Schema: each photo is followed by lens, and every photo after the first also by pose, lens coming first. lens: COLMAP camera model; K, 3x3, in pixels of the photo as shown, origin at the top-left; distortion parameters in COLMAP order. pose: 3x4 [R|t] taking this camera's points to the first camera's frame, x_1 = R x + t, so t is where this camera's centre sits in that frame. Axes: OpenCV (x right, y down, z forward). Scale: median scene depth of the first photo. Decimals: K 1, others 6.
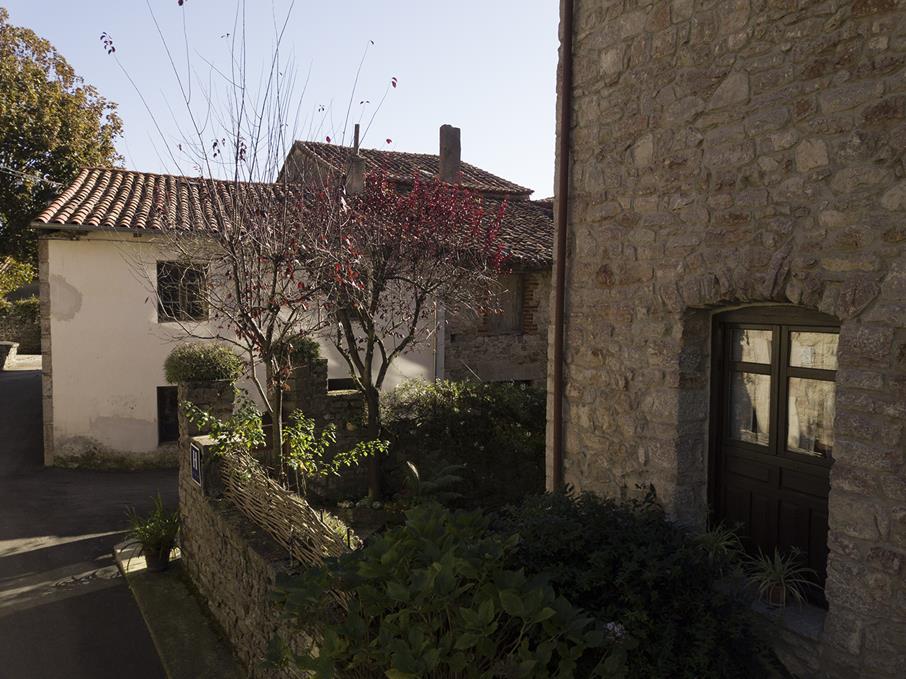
lens RADIAL K [[693.0, 0, 453.0], [0, 693.0, 339.5], [0, 0, 1]] dist [0.009428, -0.005956]
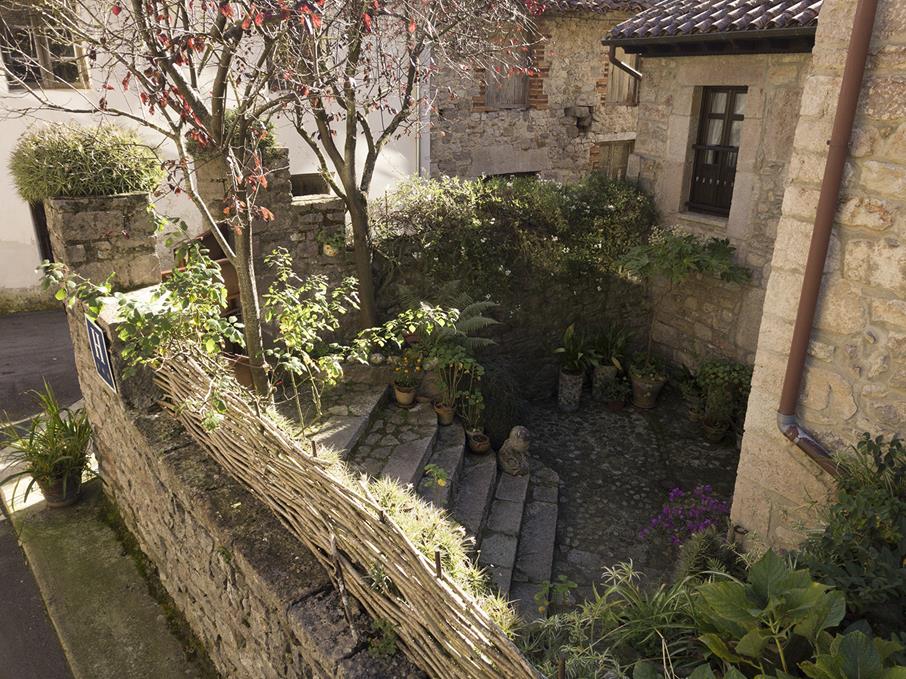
lens RADIAL K [[718.7, 0, 451.0], [0, 718.7, 356.2], [0, 0, 1]] dist [0.015578, -0.004409]
pose [[0.995312, -0.037892, 0.088989, -0.094730], [0.008223, 0.949882, 0.312499, 0.003574], [-0.096370, -0.310303, 0.945740, 0.281805]]
